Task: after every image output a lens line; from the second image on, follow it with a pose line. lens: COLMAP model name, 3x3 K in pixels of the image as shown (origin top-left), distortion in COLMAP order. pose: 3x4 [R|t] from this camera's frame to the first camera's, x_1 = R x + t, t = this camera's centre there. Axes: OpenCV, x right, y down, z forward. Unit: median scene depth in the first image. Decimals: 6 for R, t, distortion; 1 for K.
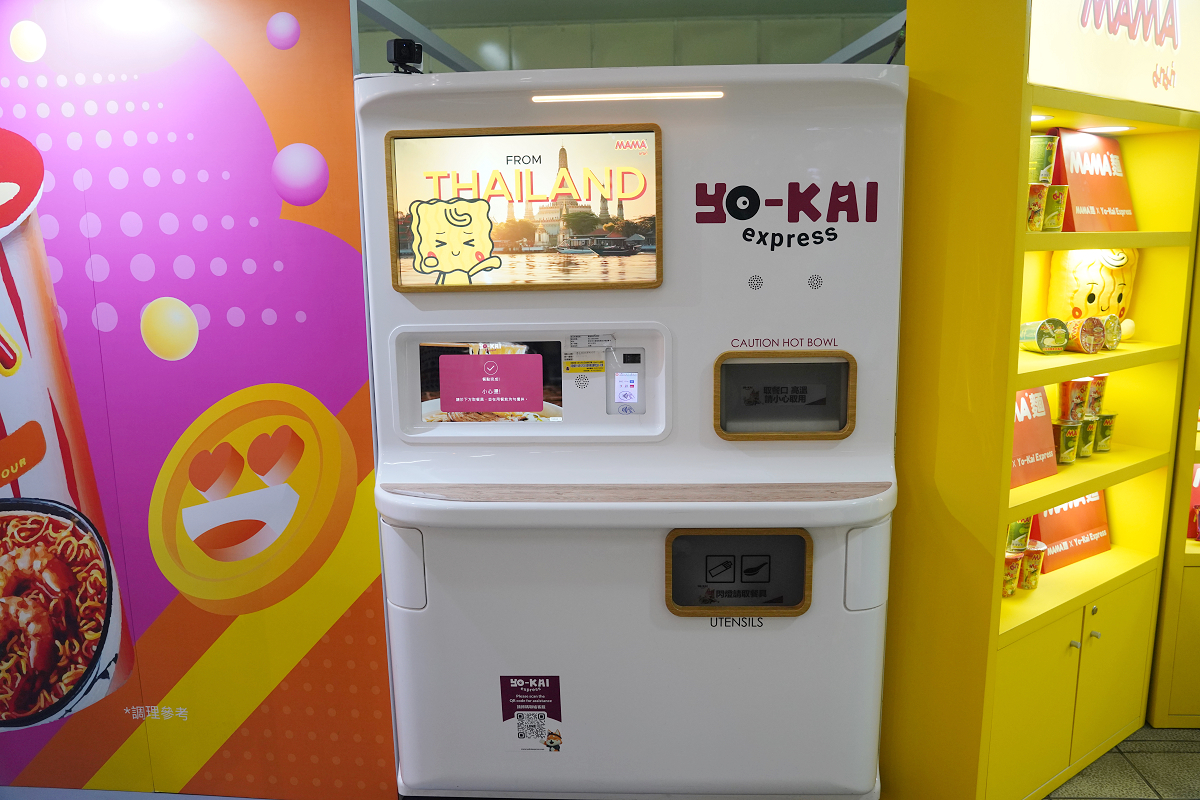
lens RADIAL K [[969.5, 0, 600.0], [0, 969.5, 400.0], [0, 0, 1]] dist [-0.105578, 0.099149]
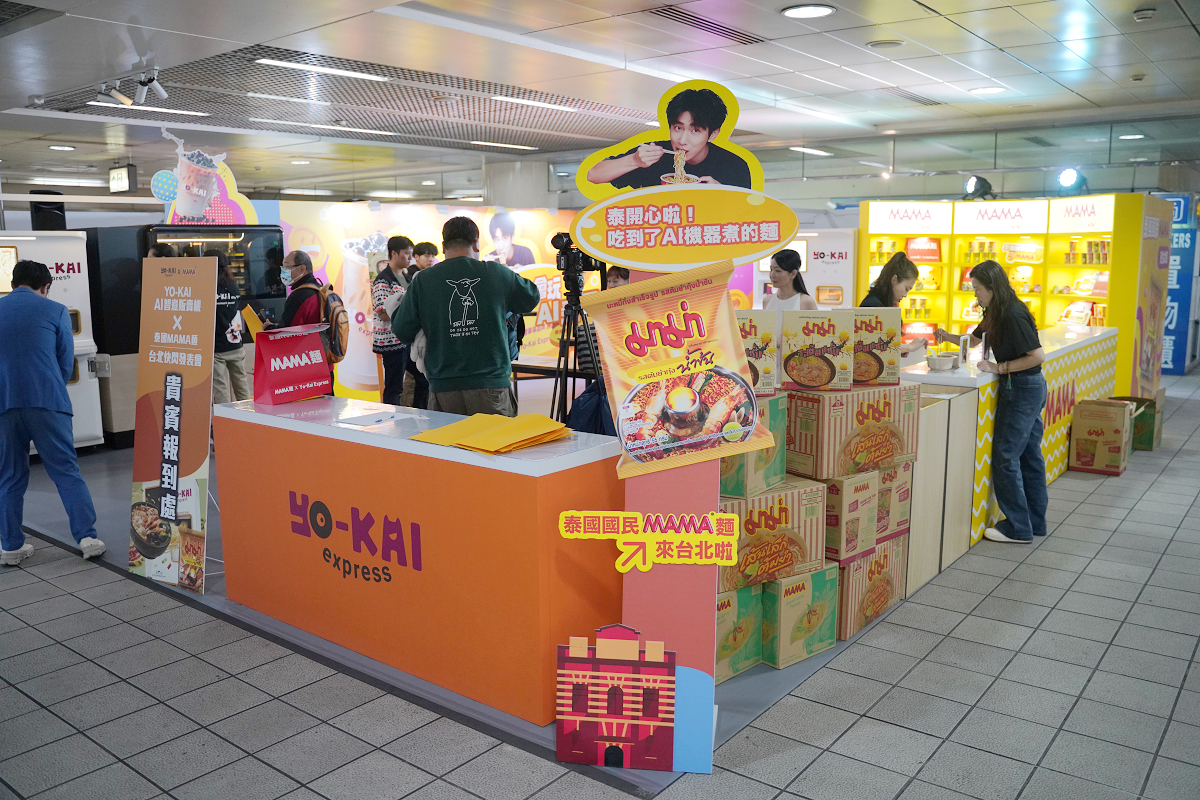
lens RADIAL K [[969.5, 0, 600.0], [0, 969.5, 400.0], [0, 0, 1]] dist [-0.105578, 0.099149]
pose [[0.818922, 0.097418, -0.565576, 1.905486], [-0.105176, 0.994273, 0.018970, 0.512418], [0.564185, 0.043950, 0.824478, -3.374069]]
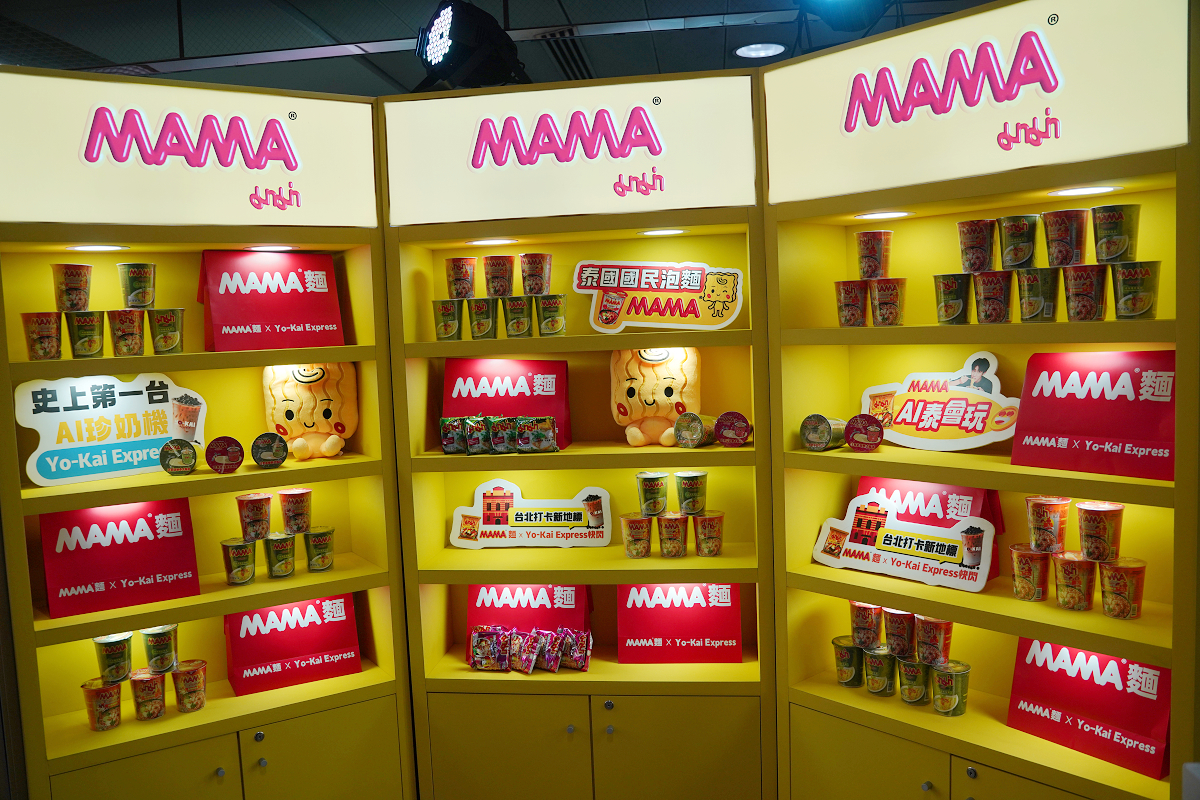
lens RADIAL K [[969.5, 0, 600.0], [0, 969.5, 400.0], [0, 0, 1]] dist [-0.105578, 0.099149]
pose [[0.997419, -0.020724, -0.068746, 1.003112], [0.014211, 0.995480, -0.093901, -0.026086], [0.070381, 0.092681, 0.993205, 0.028264]]
